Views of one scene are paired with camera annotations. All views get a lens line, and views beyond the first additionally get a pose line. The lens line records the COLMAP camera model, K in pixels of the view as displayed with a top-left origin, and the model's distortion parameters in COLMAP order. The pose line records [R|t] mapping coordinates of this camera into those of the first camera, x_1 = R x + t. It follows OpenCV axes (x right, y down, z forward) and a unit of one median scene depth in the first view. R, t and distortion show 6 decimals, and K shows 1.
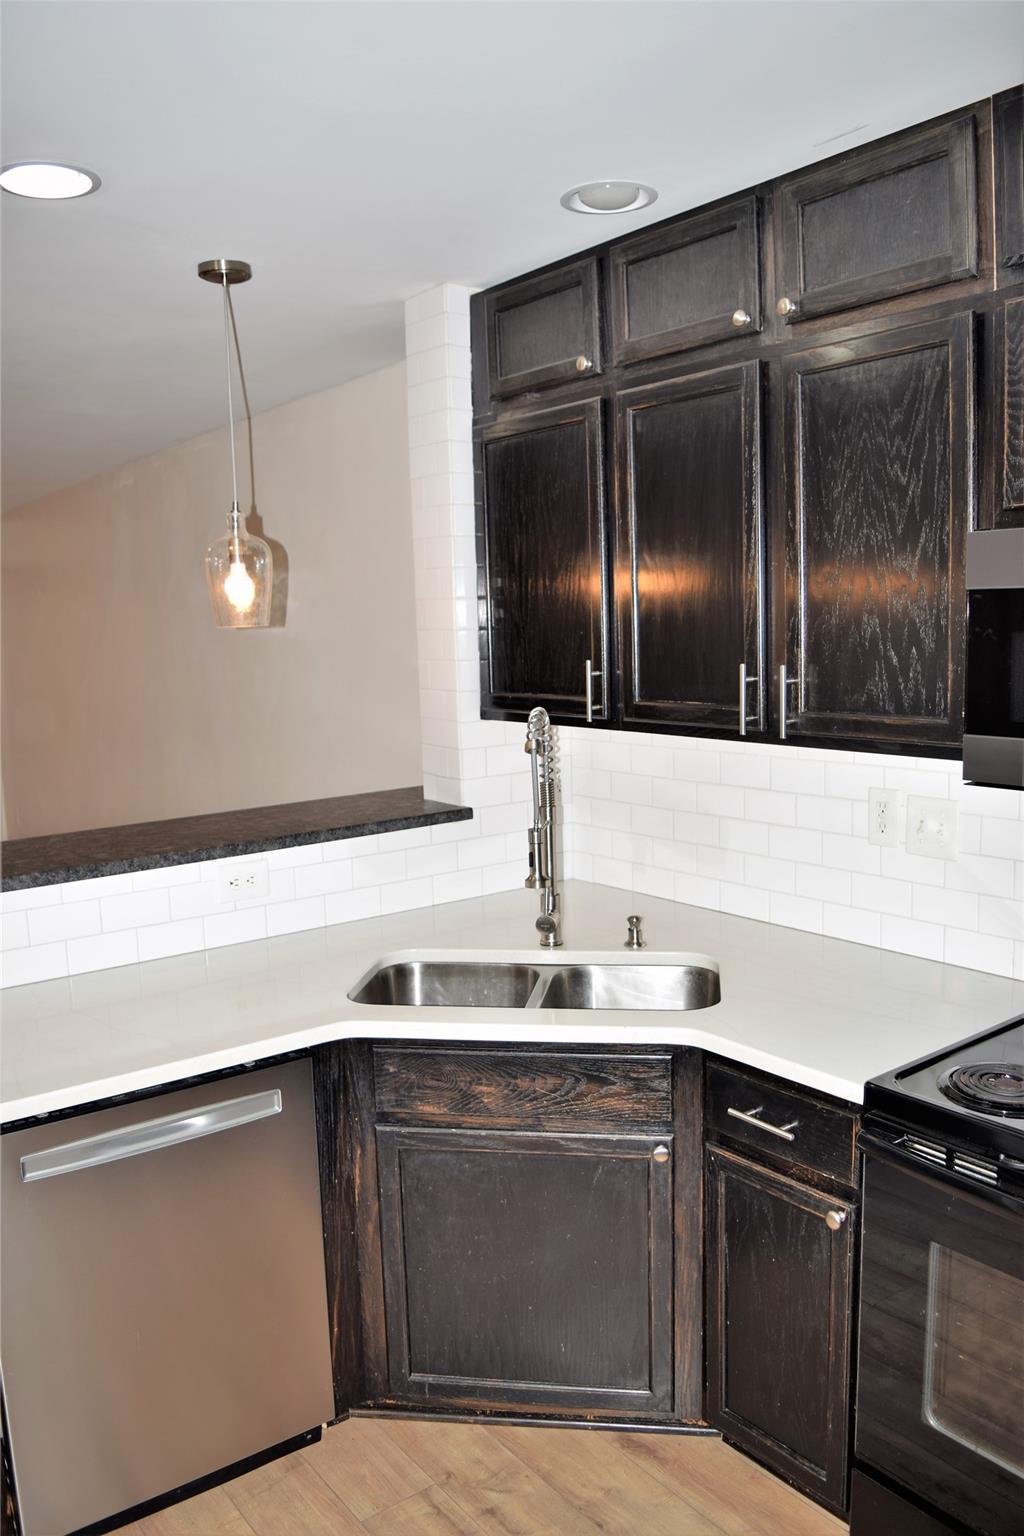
lens RADIAL K [[1197.7, 0, 508.2], [0, 1197.7, 779.2], [0, 0, 1]] dist [-0.105375, 0.031927]
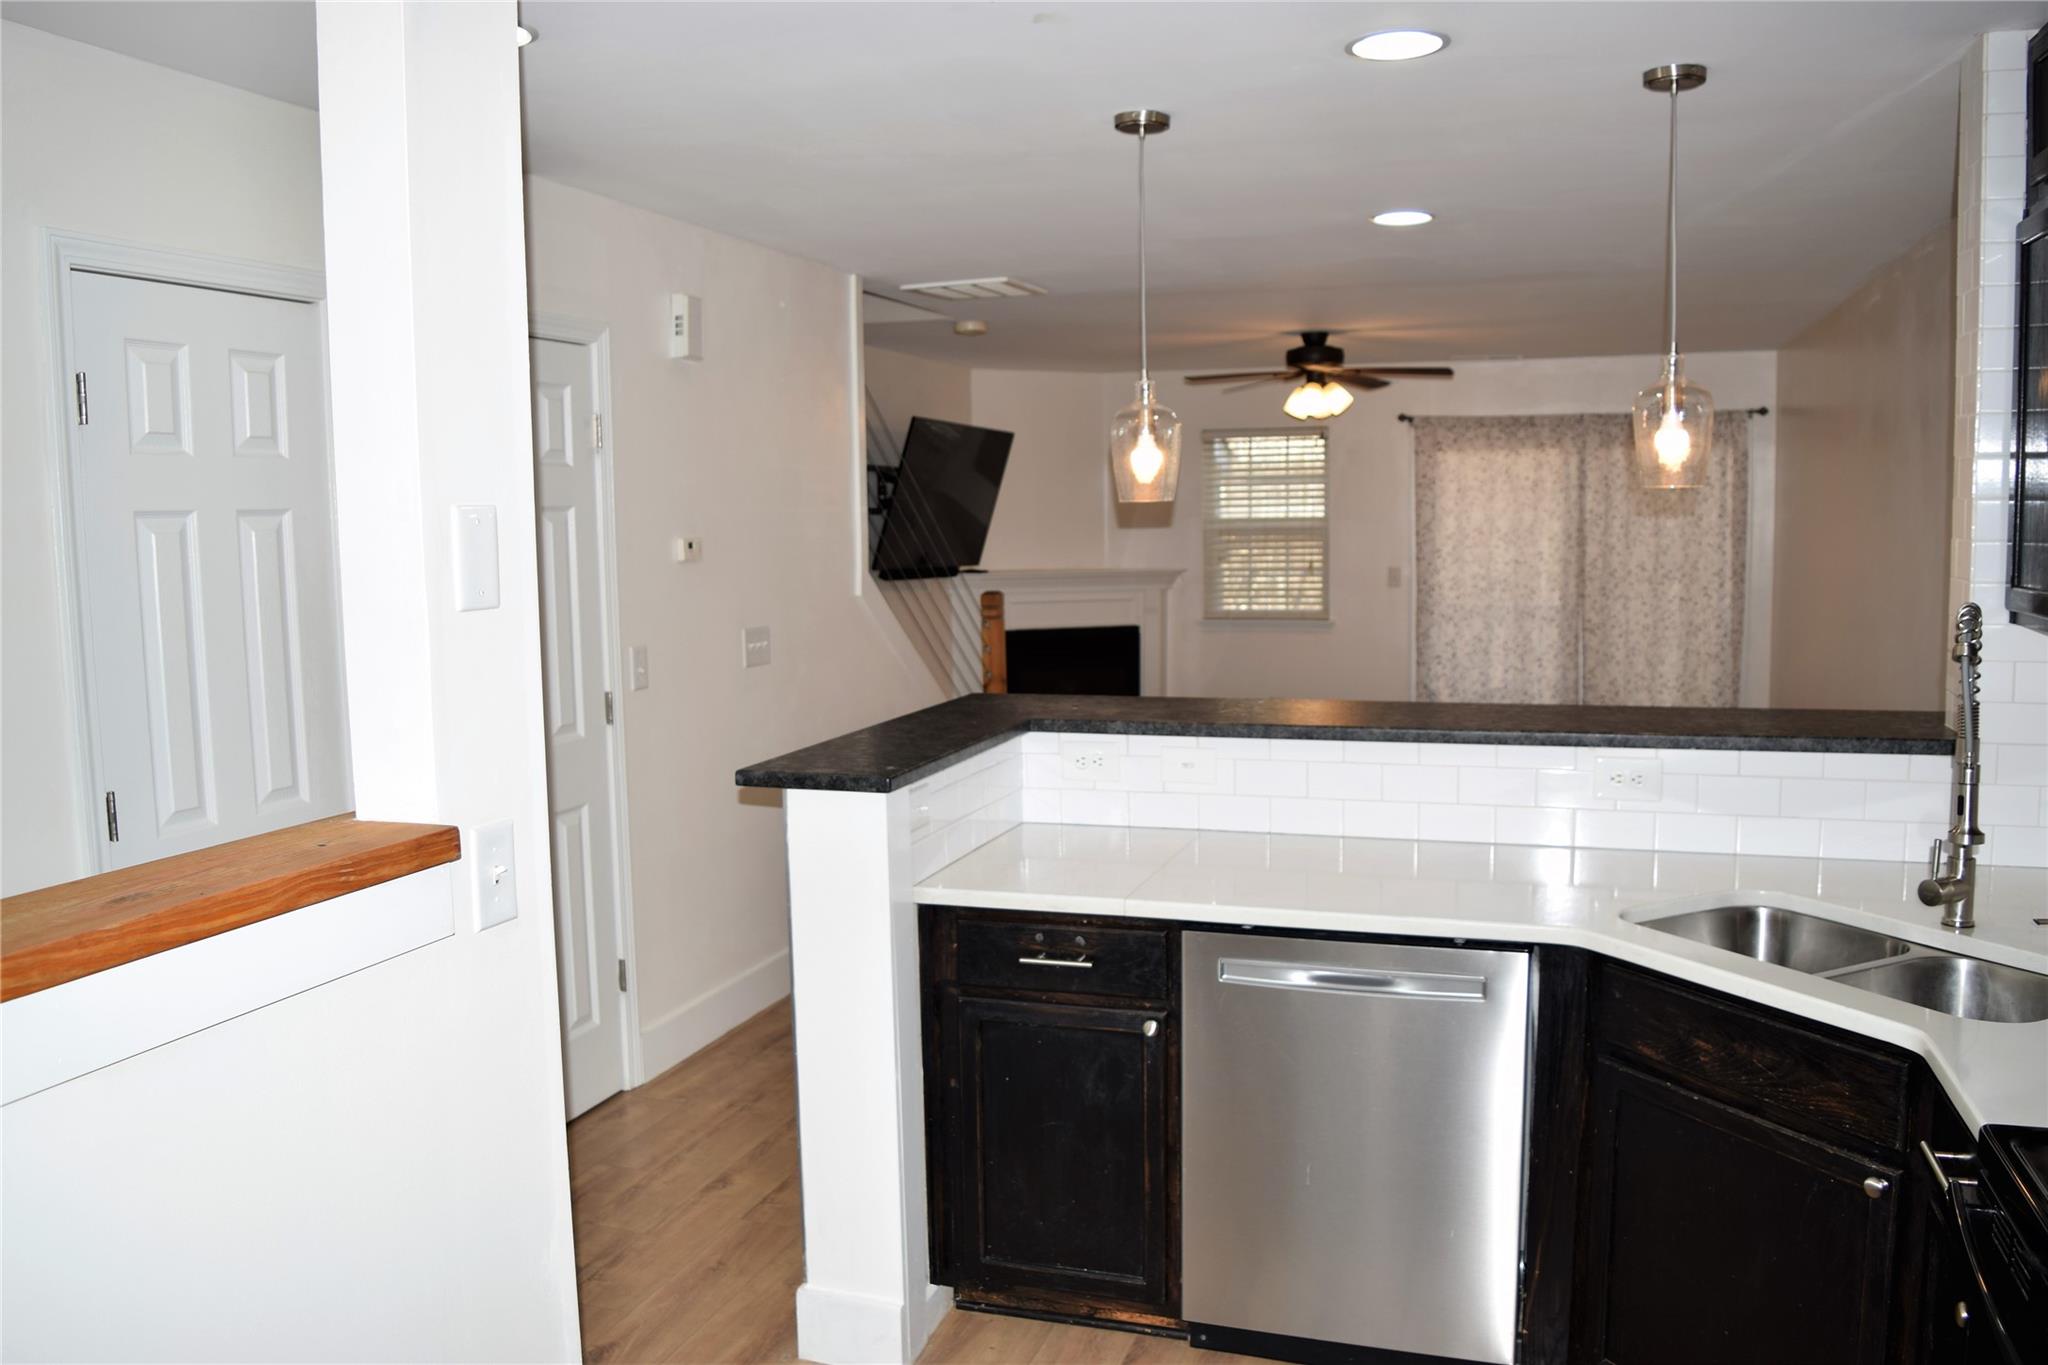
lens RADIAL K [[1596.9, 0, 1024.0], [0, 1596.9, 682.5], [0, 0, 1]] dist [-0.105375, 0.031927]
pose [[0.565643, 0.109537, -0.817343, 0.561546], [-0.110708, 0.992254, 0.056363, -0.000582], [0.817185, 0.058605, 0.573388, -0.030676]]
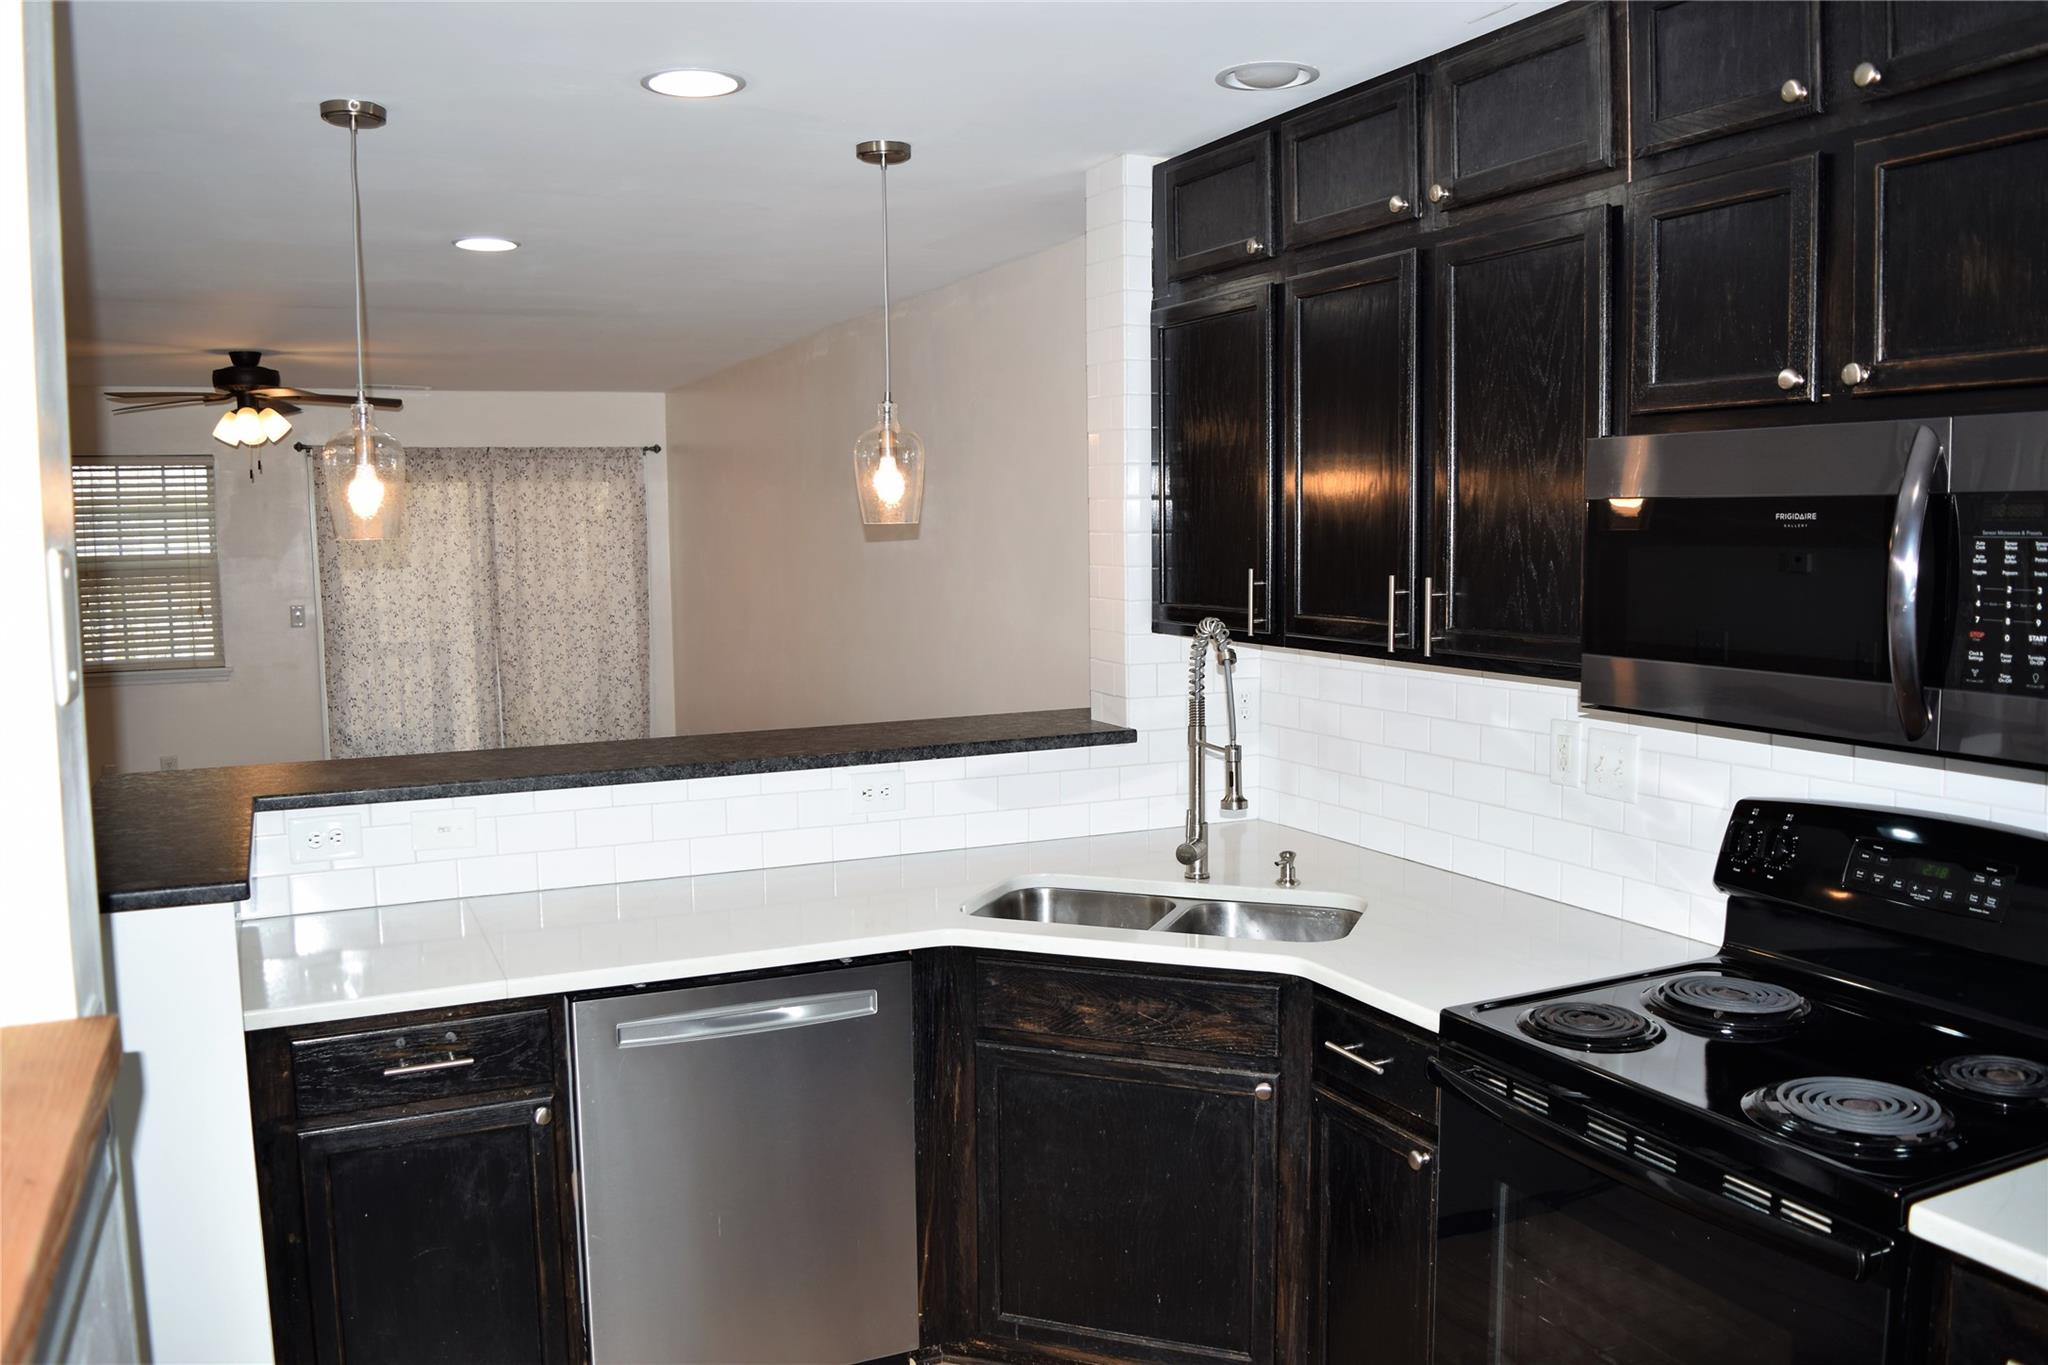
lens RADIAL K [[1596.9, 0, 1024.0], [0, 1596.9, 682.5], [0, 0, 1]] dist [-0.105375, 0.031927]
pose [[0.978899, 0.039464, -0.200499, 0.172734], [-0.045609, 0.998618, -0.026118, 0.032192], [0.199191, 0.034711, 0.979346, -0.266379]]
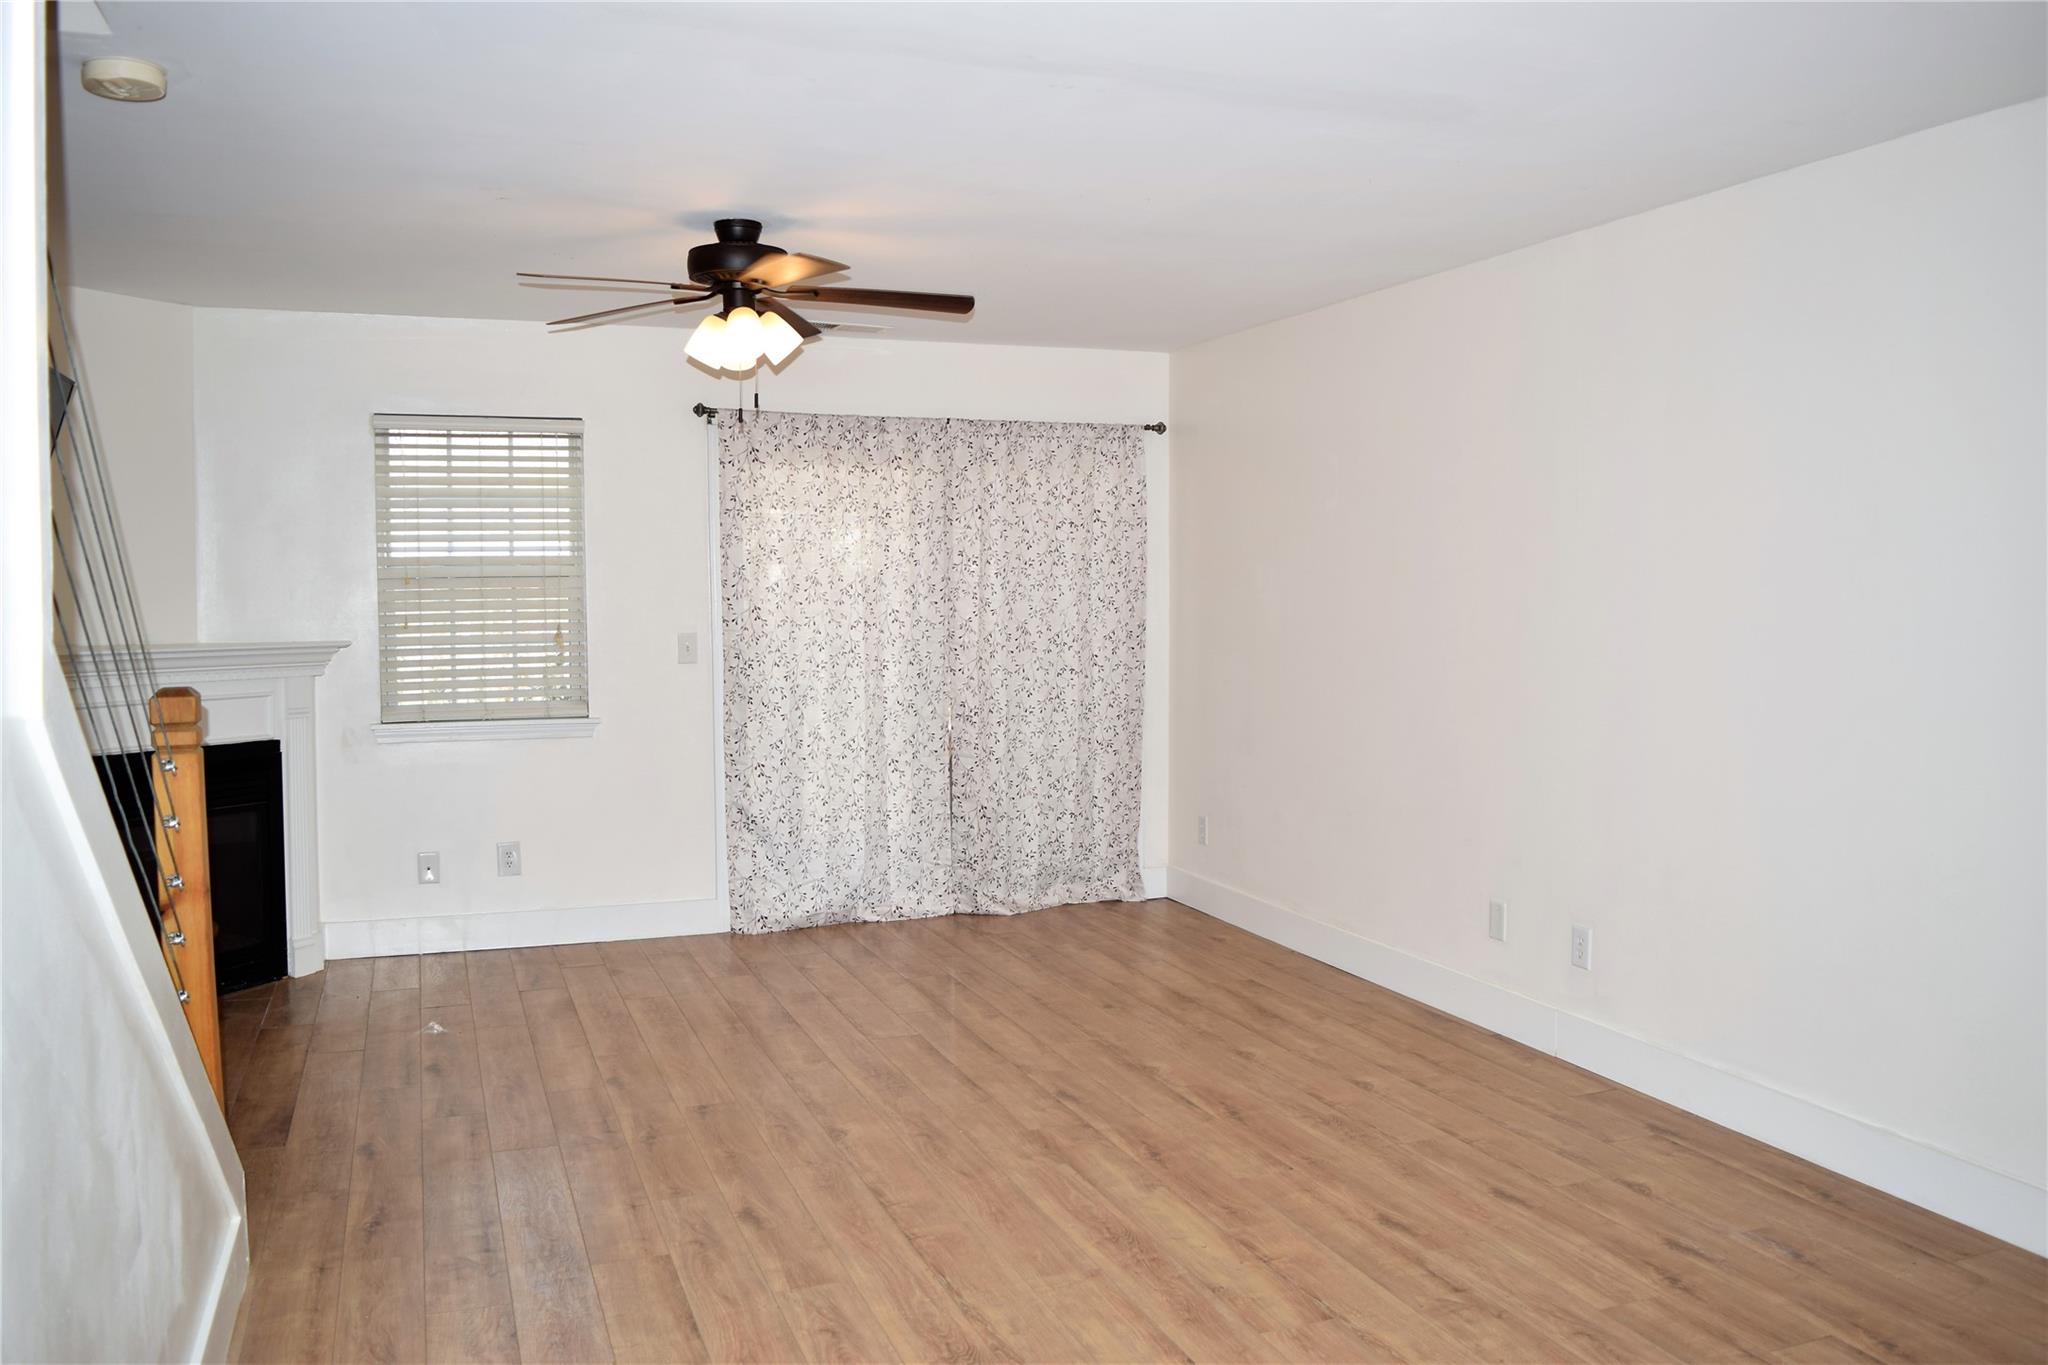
lens RADIAL K [[1596.9, 0, 1024.0], [0, 1596.9, 682.5], [0, 0, 1]] dist [-0.105375, 0.031927]
pose [[0.959820, 0.050018, -0.276124, -1.078189], [-0.066816, 0.996422, -0.051758, 0.015280], [0.272547, 0.068128, 0.959727, 0.678234]]
